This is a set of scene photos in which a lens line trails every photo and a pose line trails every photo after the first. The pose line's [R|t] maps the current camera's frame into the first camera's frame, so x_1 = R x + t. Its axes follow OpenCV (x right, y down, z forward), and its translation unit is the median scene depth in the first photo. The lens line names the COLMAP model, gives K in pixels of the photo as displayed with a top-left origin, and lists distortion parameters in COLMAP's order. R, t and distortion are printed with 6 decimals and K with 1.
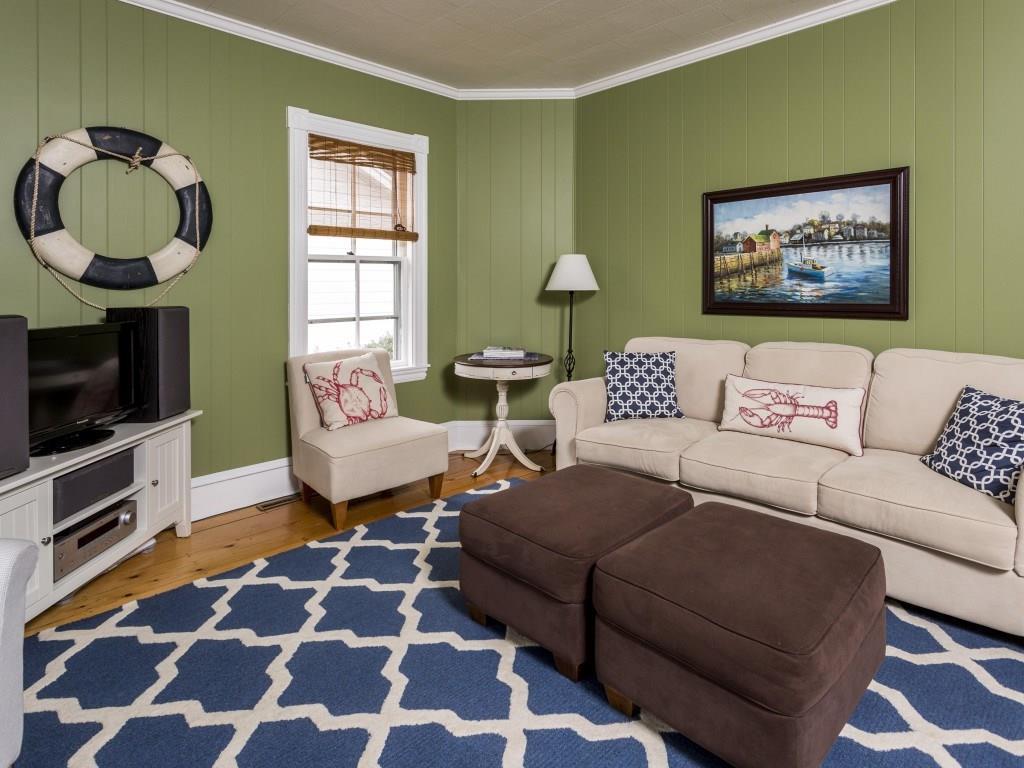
lens RADIAL K [[569.6, 0, 512.0], [0, 569.6, 384.0], [0, 0, 1]] dist [-0.001251, 0.000048]
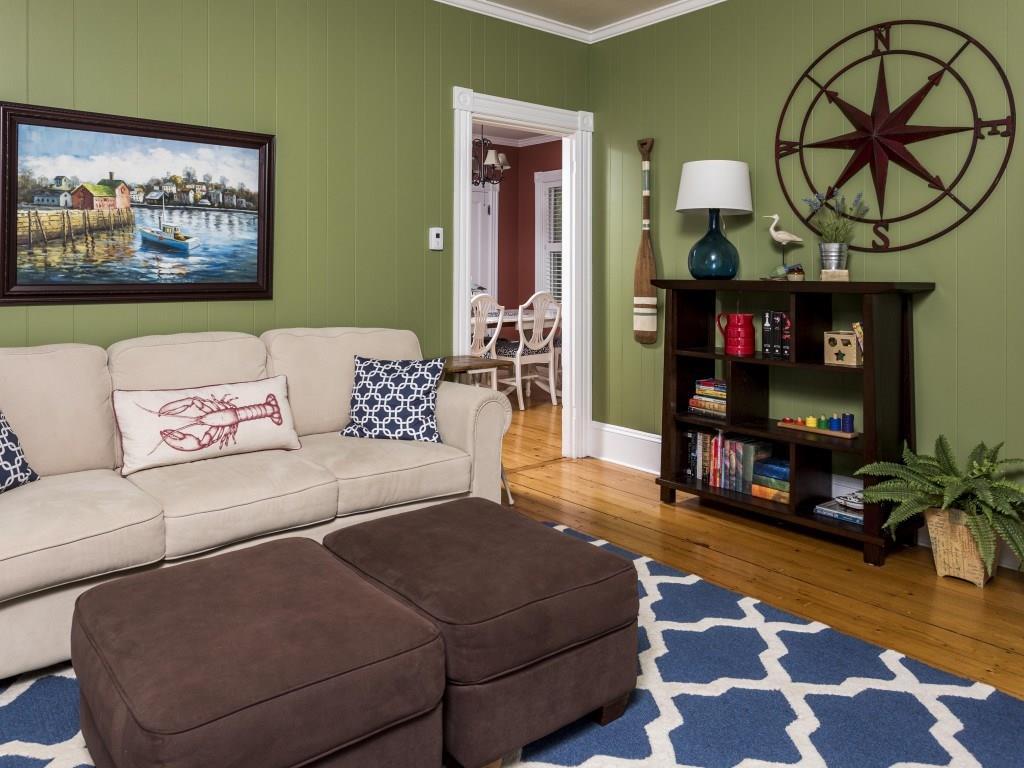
lens RADIAL K [[746.0, 0, 512.0], [0, 746.0, 384.0], [0, 0, 1]] dist [0.025249, -0.002825]
pose [[0.084467, -0.147626, 0.985430, -0.488444], [0.161540, 0.977910, 0.132653, -0.072300], [-0.983245, 0.147981, 0.106449, 0.483275]]
